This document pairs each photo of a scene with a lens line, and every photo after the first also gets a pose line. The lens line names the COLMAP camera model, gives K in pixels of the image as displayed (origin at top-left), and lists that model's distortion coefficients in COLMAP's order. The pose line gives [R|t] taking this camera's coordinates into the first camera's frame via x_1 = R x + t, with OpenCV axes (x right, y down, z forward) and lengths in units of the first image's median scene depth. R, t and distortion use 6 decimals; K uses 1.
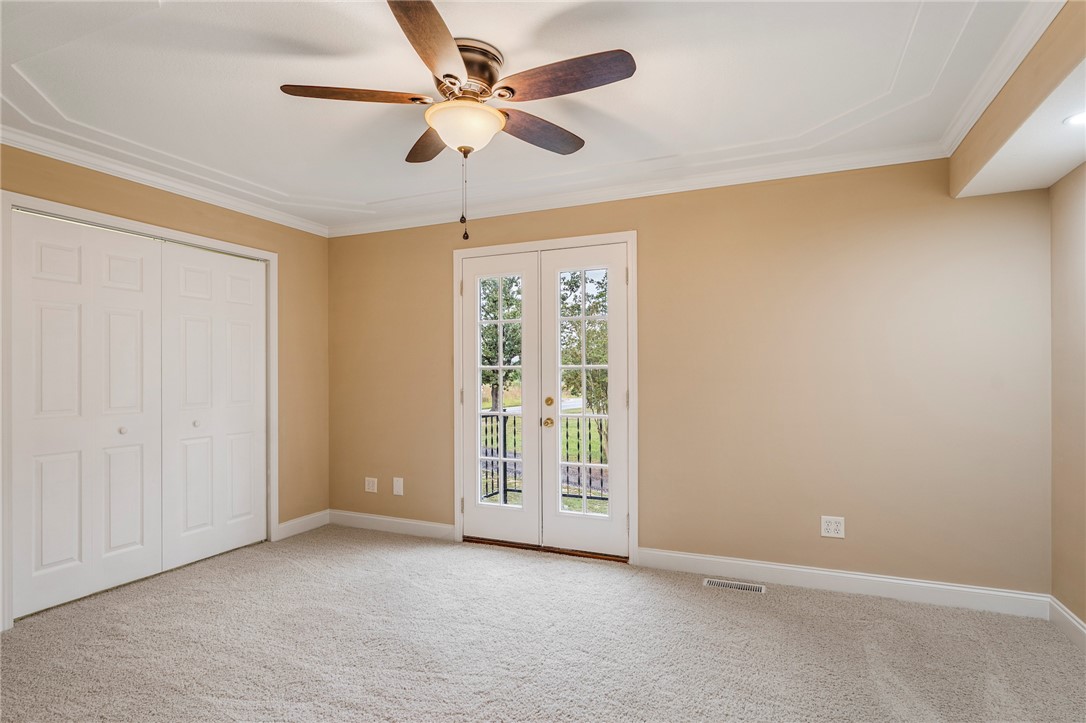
lens RADIAL K [[556.3, 0, 543.6], [0, 556.3, 371.6], [0, 0, 1]] dist [0.004009, -0.000224]
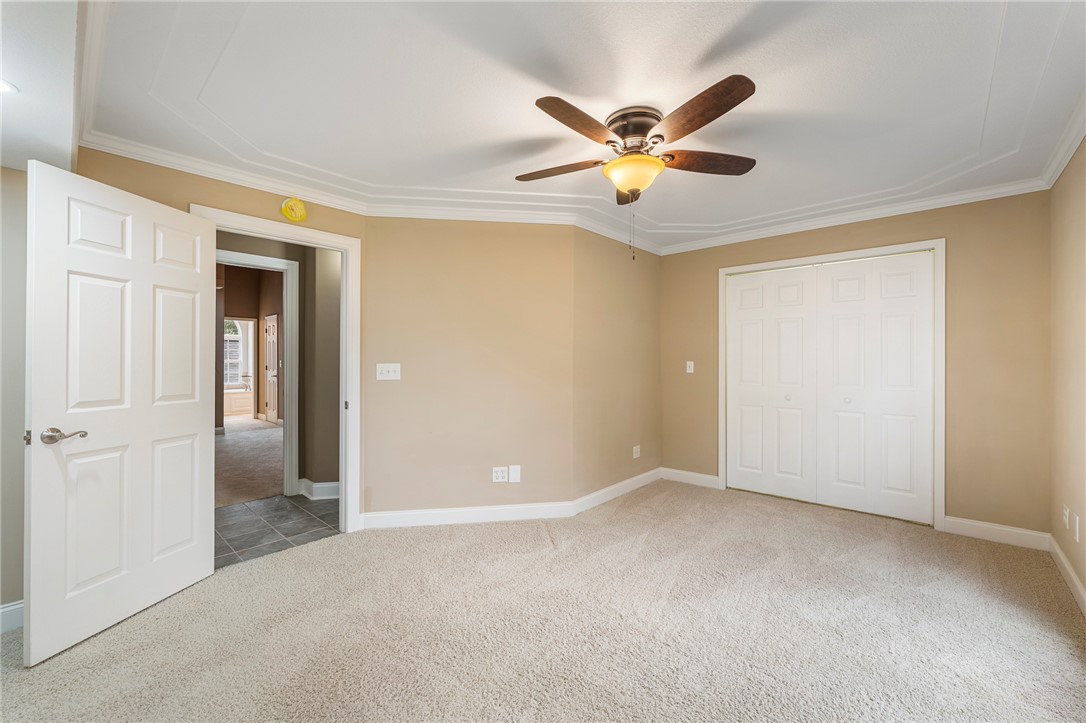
lens RADIAL K [[434.2, 0, 543.4], [0, 434.2, 356.1], [0, 0, 1]] dist [-0.002357, 0.000428]
pose [[-0.299138, -0.004494, -0.954199, 0.528712], [0.005001, 0.999968, -0.006278, -0.004460], [0.954197, -0.006650, -0.299106, 0.645162]]
